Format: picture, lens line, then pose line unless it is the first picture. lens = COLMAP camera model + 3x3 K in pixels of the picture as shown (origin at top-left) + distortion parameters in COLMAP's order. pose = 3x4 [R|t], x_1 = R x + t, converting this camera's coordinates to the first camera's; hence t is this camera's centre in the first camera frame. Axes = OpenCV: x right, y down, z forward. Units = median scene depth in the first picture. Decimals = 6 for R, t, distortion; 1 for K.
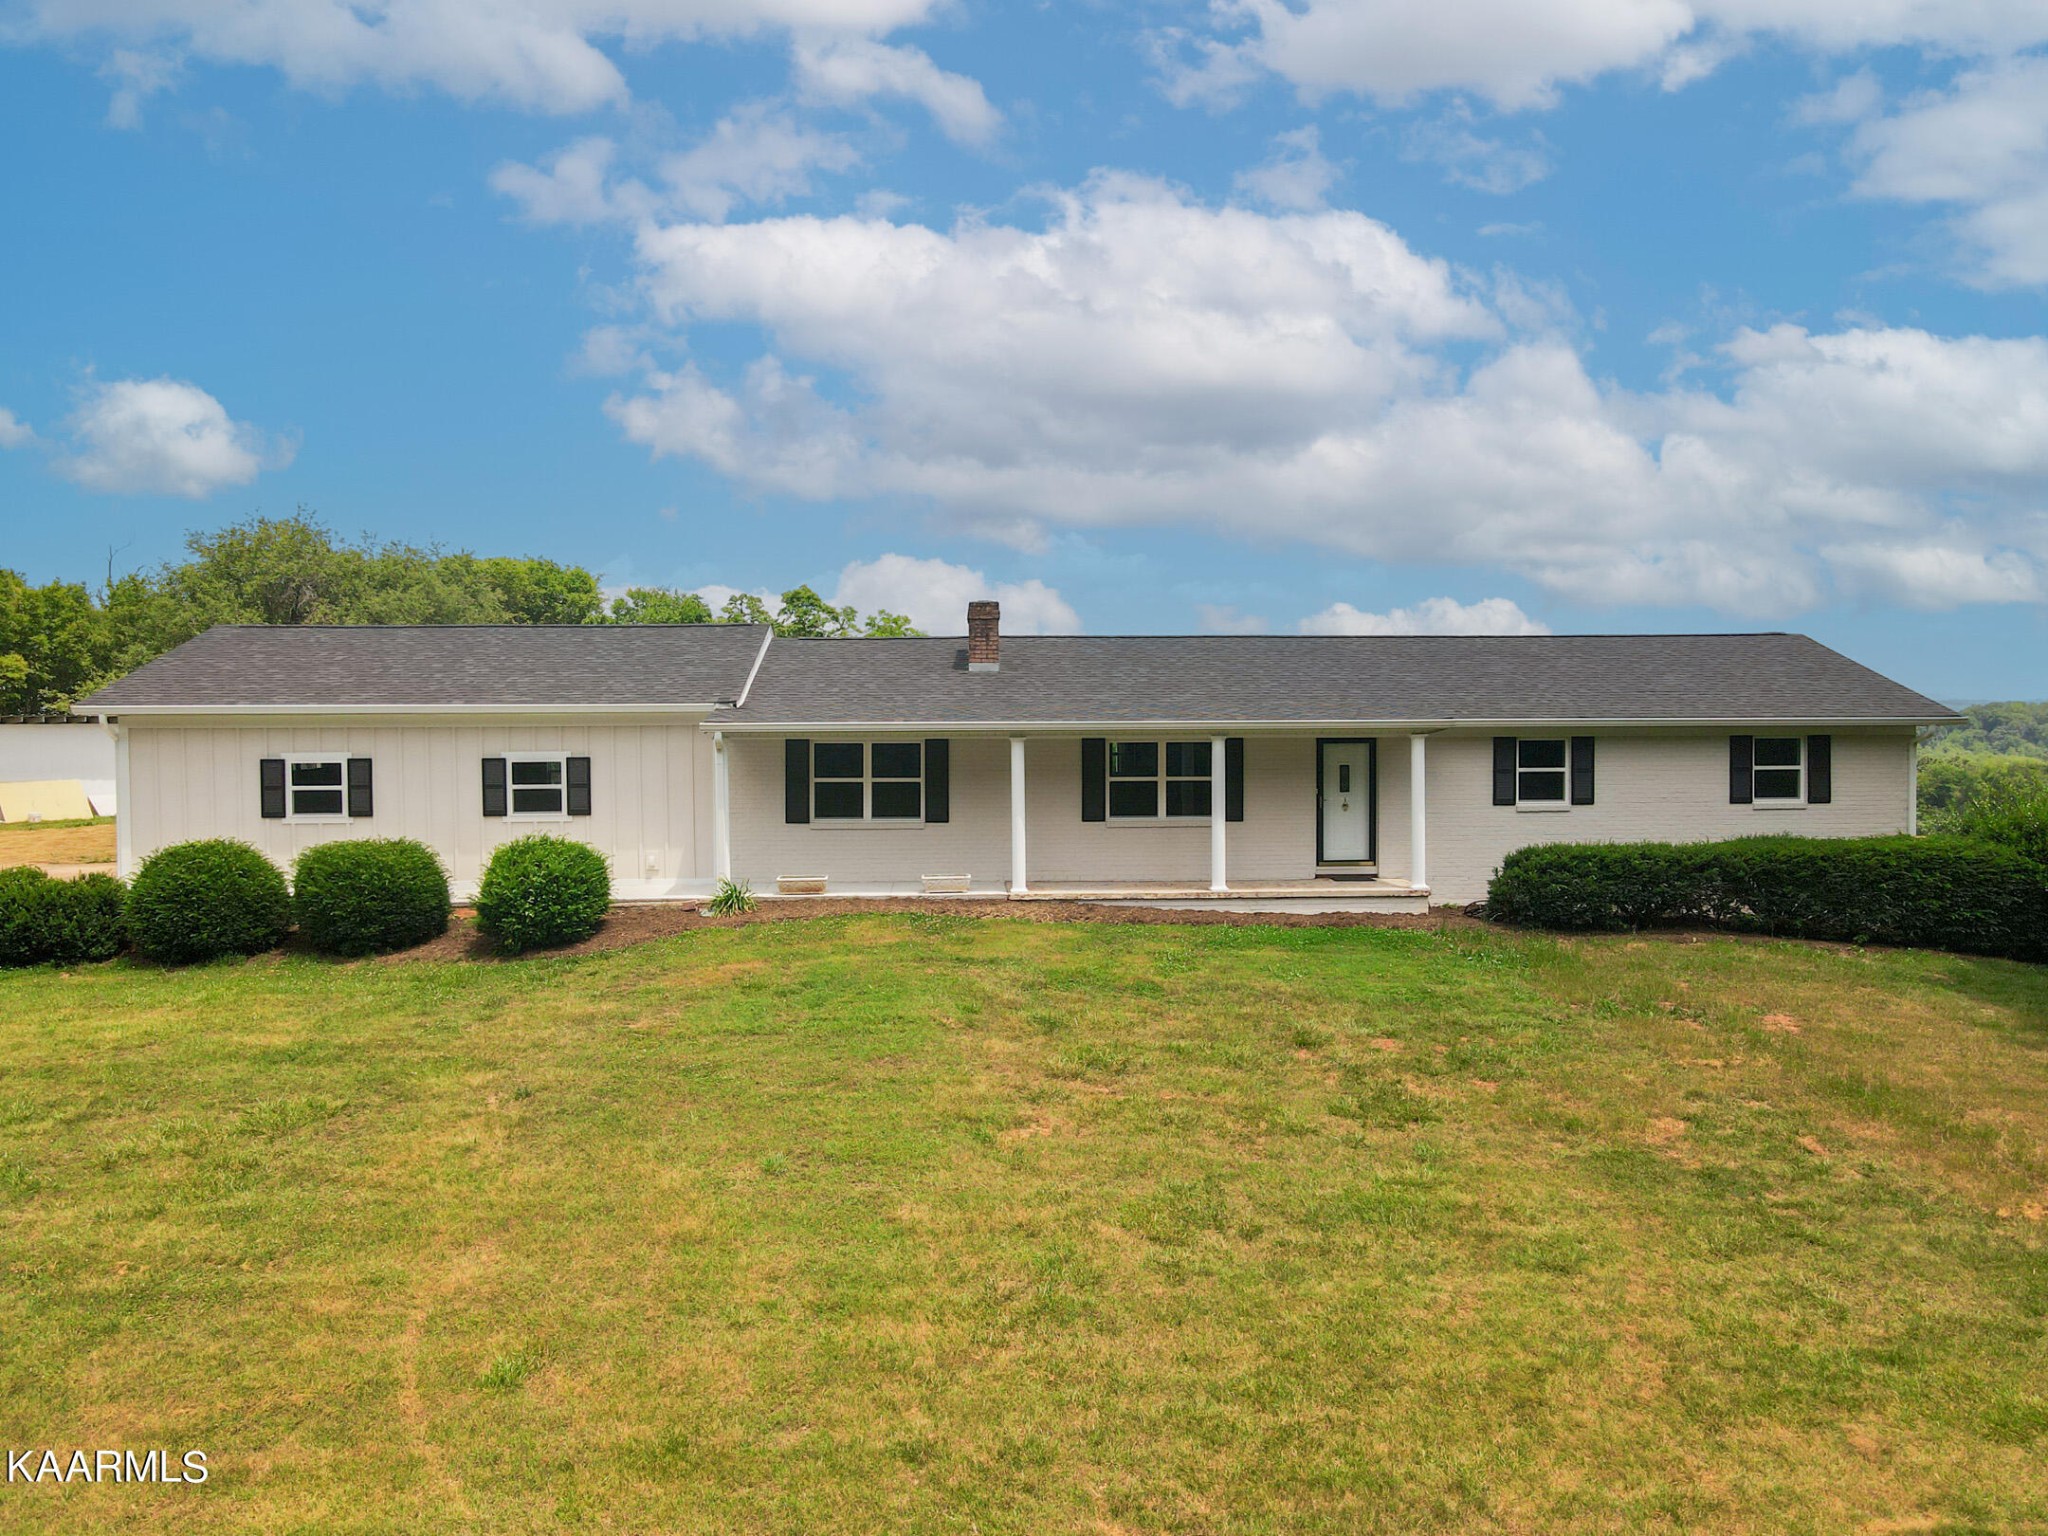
lens RADIAL K [[1468.0, 0, 1028.1], [0, 1468.0, 777.8], [0, 0, 1]] dist [-0.009452, 0.027736]
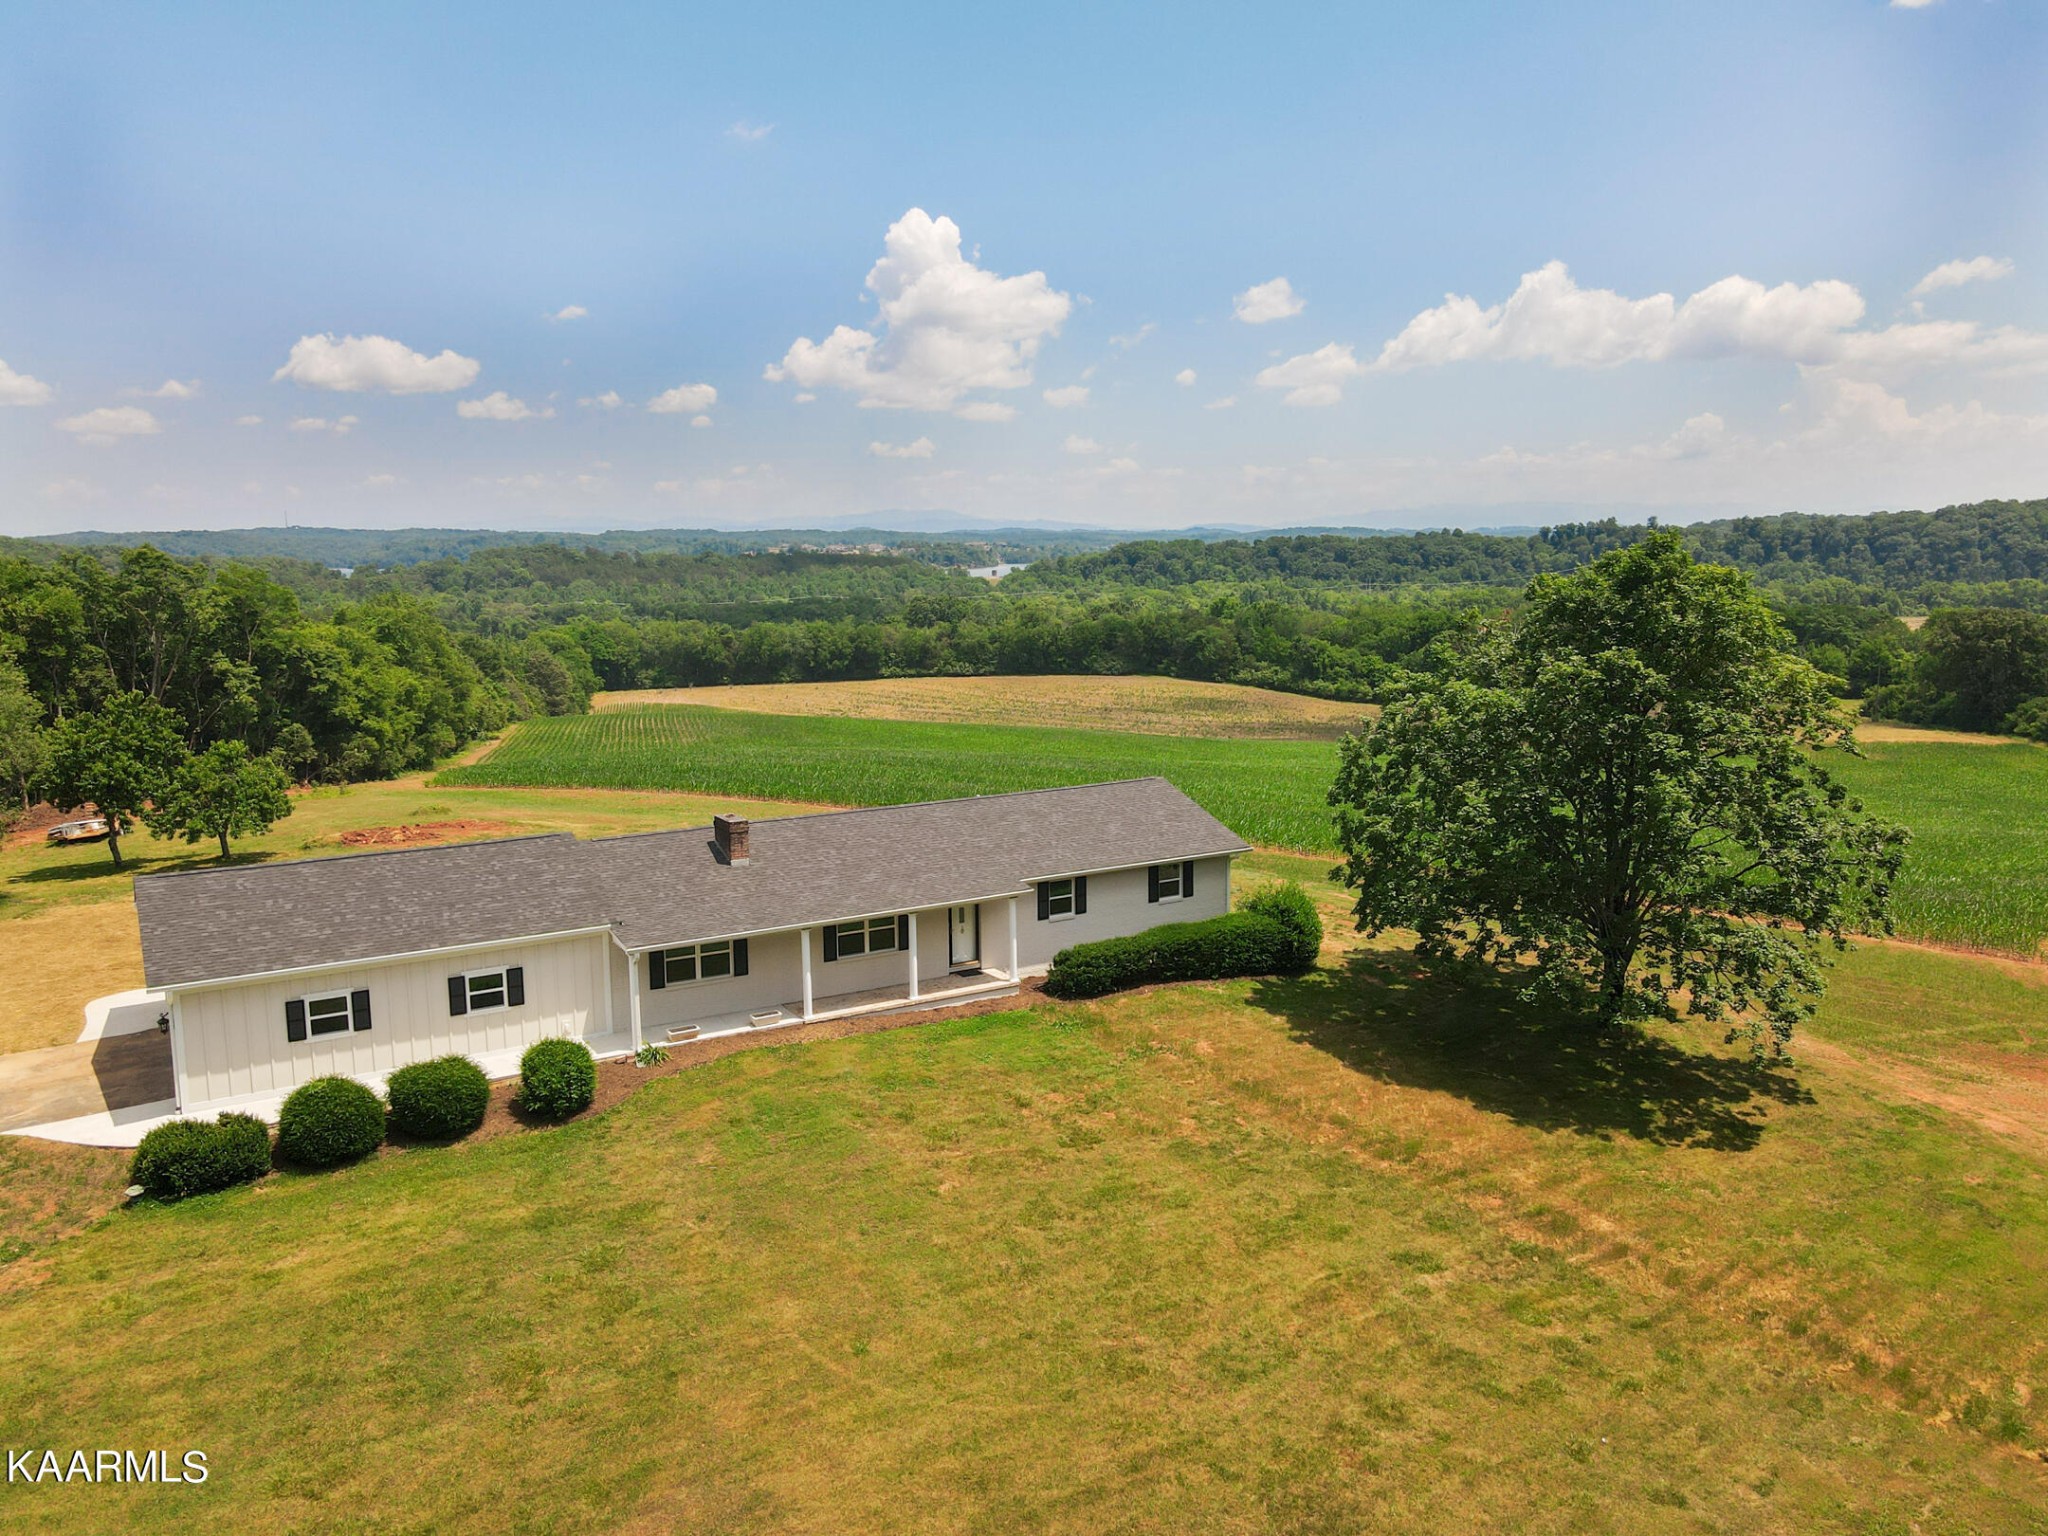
lens RADIAL K [[1468.0, 0, 1015.6], [0, 1468.0, 762.3], [0, 0, 1]] dist [-0.009452, 0.027736]
pose [[0.877620, -0.065161, 0.474907, -0.615278], [0.017554, 0.994422, 0.104005, -0.409197], [-0.479035, -0.082940, 0.873869, -0.593644]]
